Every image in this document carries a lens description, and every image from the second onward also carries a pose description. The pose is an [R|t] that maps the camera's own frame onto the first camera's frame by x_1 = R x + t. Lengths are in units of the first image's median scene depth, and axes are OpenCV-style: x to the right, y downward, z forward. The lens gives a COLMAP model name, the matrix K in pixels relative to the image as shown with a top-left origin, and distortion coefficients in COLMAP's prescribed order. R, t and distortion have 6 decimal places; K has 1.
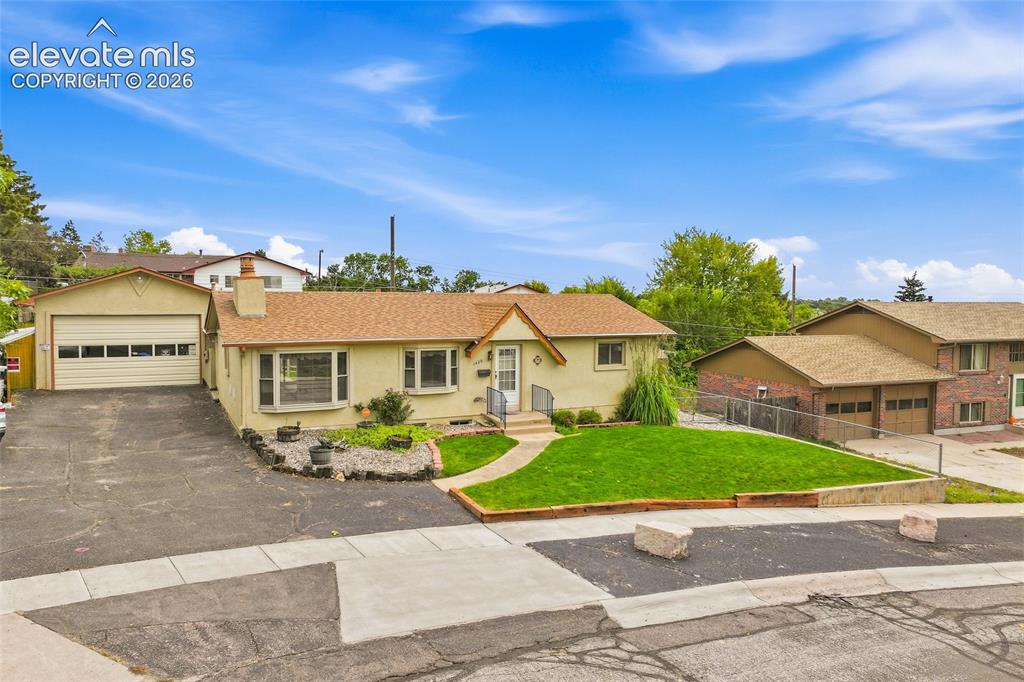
lens RADIAL K [[687.5, 0, 509.8], [0, 687.5, 335.3], [0, 0, 1]] dist [0.003701, 0.013361]
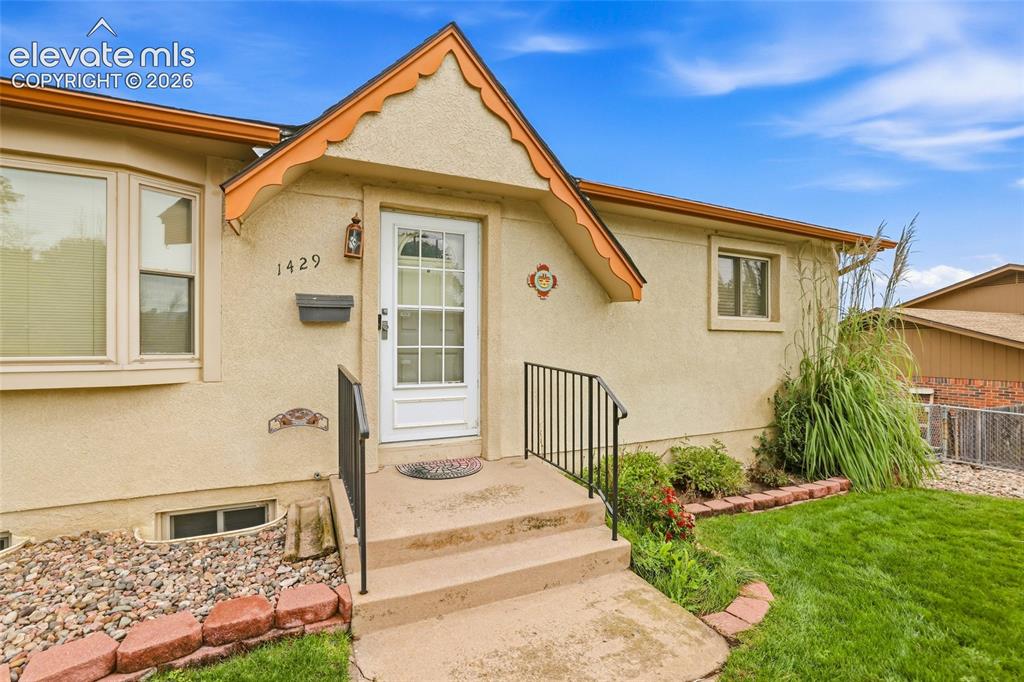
lens RADIAL K [[429.5, 0, 516.4], [0, 429.5, 350.1], [0, 0, 1]] dist [-0.003318, 0.000148]
pose [[0.999299, -0.009603, -0.036195, 0.035471], [0.007837, 0.998786, -0.048636, 0.075958], [0.036618, 0.048319, 0.998161, 0.832420]]
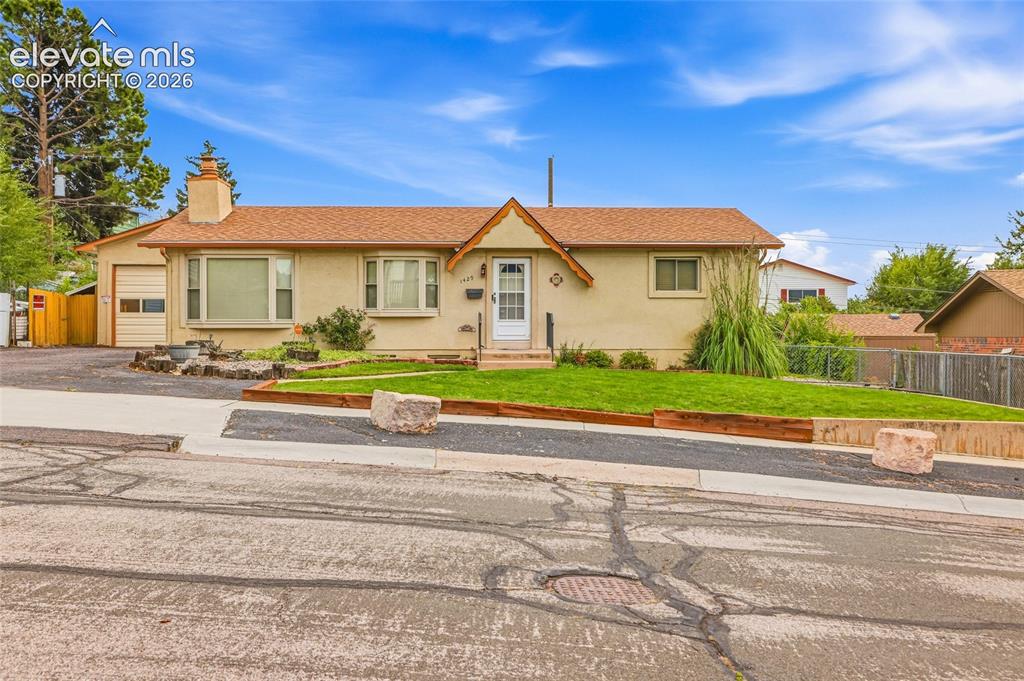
lens RADIAL K [[932.0, 0, 508.4], [0, 932.0, 339.3], [0, 0, 1]] dist [0.066491, 0.012965]
pose [[0.915005, -0.006212, -0.403396, 0.398897], [-0.012487, 0.998966, -0.043707, 0.145842], [0.403250, 0.045029, 0.913981, 0.082181]]
